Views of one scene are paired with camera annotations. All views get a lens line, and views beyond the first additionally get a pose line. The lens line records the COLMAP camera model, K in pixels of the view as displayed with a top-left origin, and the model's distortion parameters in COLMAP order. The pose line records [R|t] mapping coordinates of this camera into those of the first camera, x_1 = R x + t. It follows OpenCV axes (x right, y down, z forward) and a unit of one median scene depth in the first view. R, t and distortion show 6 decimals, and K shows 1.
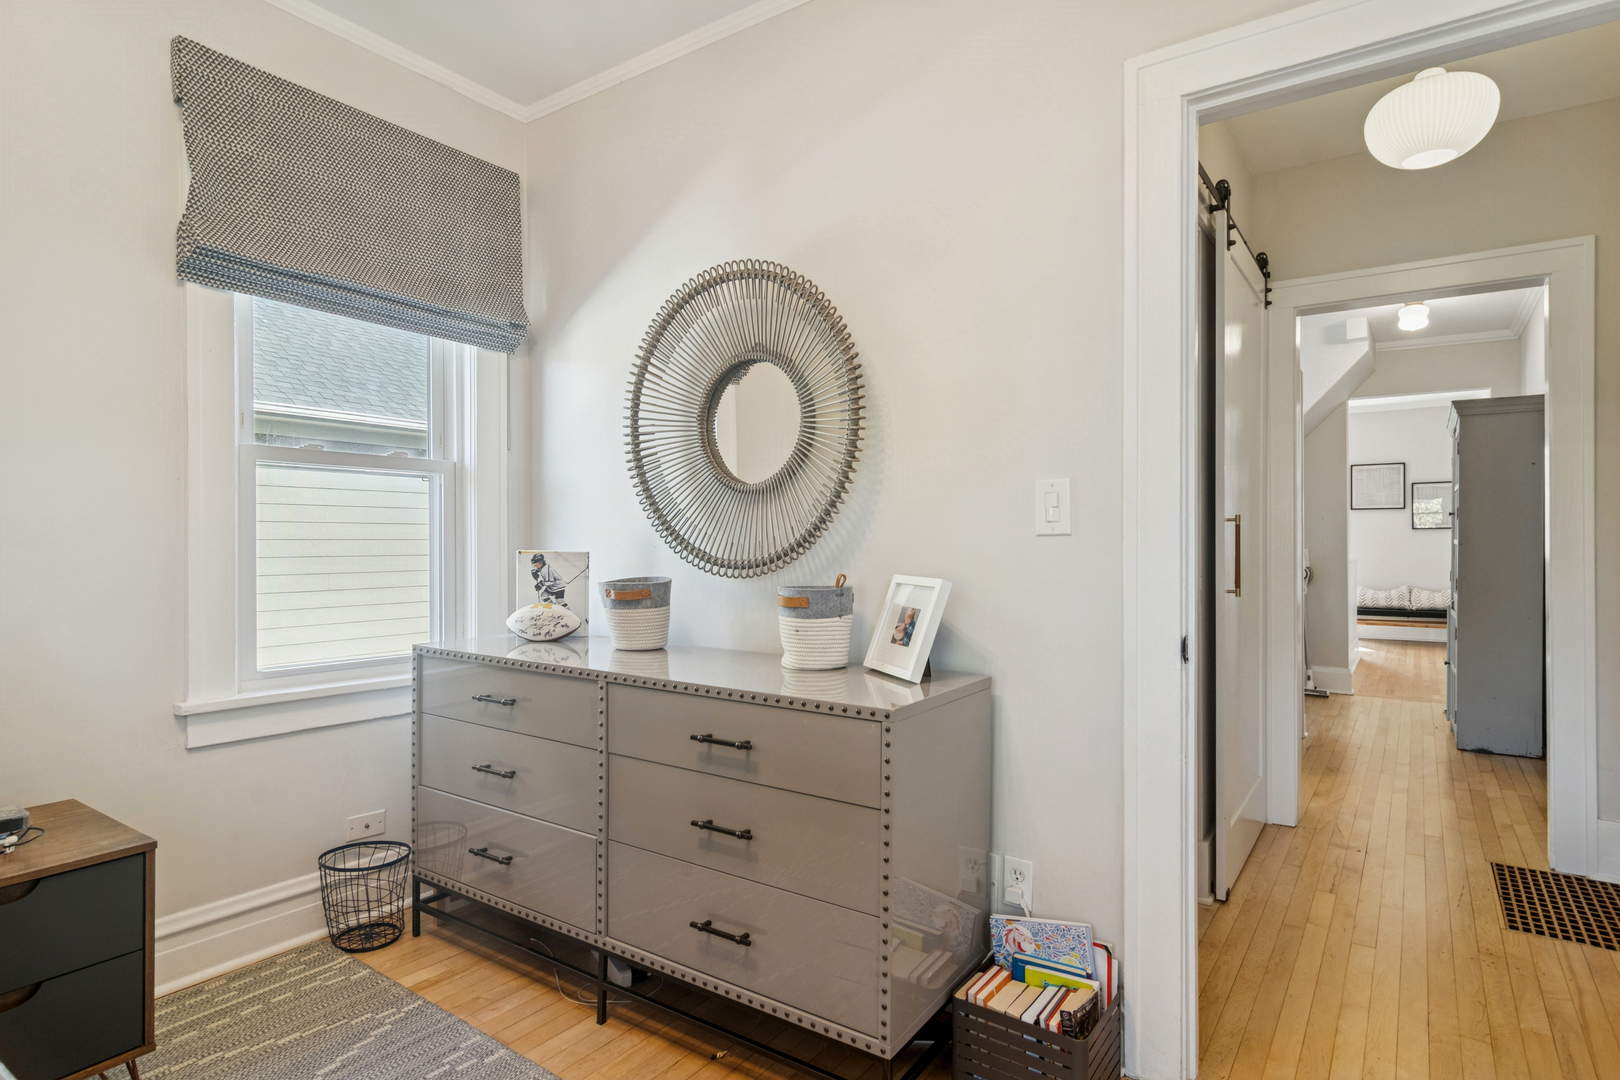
lens RADIAL K [[877.7, 0, 808.7], [0, 877.7, 543.9], [0, 0, 1]] dist [-0.002965, 0.002340]
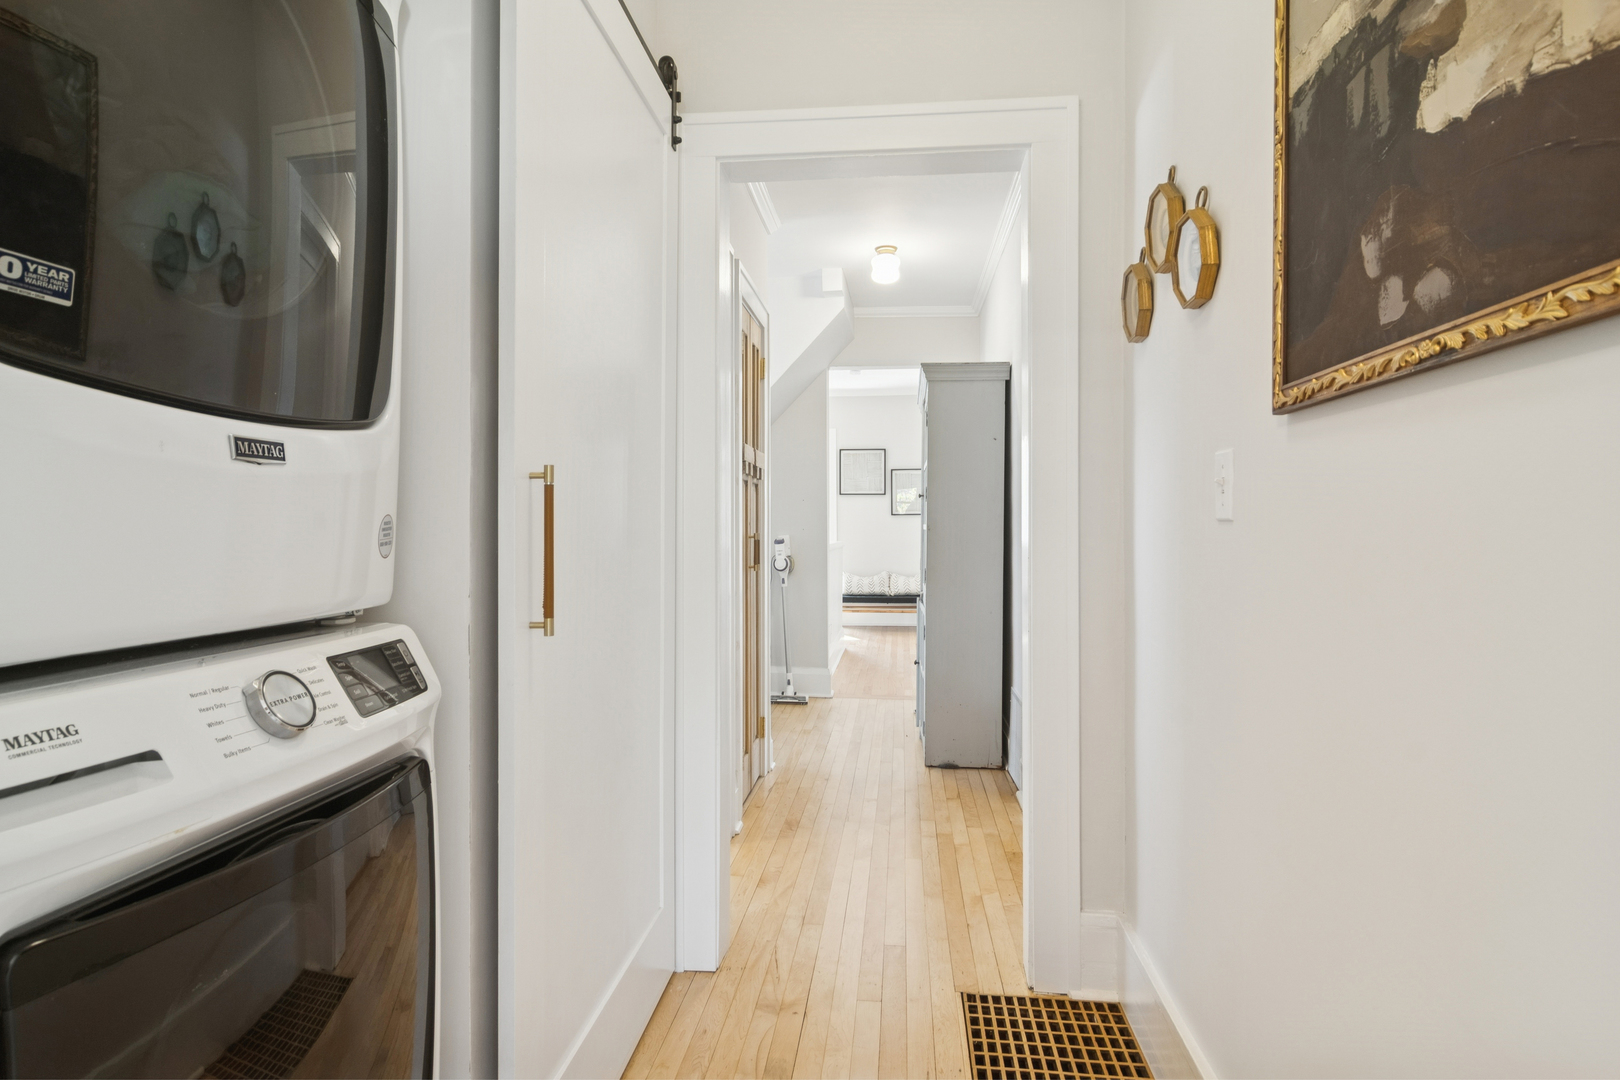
lens RADIAL K [[877.7, 0, 810.1], [0, 877.7, 534.4], [0, 0, 1]] dist [-0.002965, 0.002340]
pose [[0.876573, -0.000798, 0.481269, 0.222136], [-0.001326, 0.999991, 0.004074, 0.001432], [-0.481267, -0.004210, 0.876564, 0.294835]]
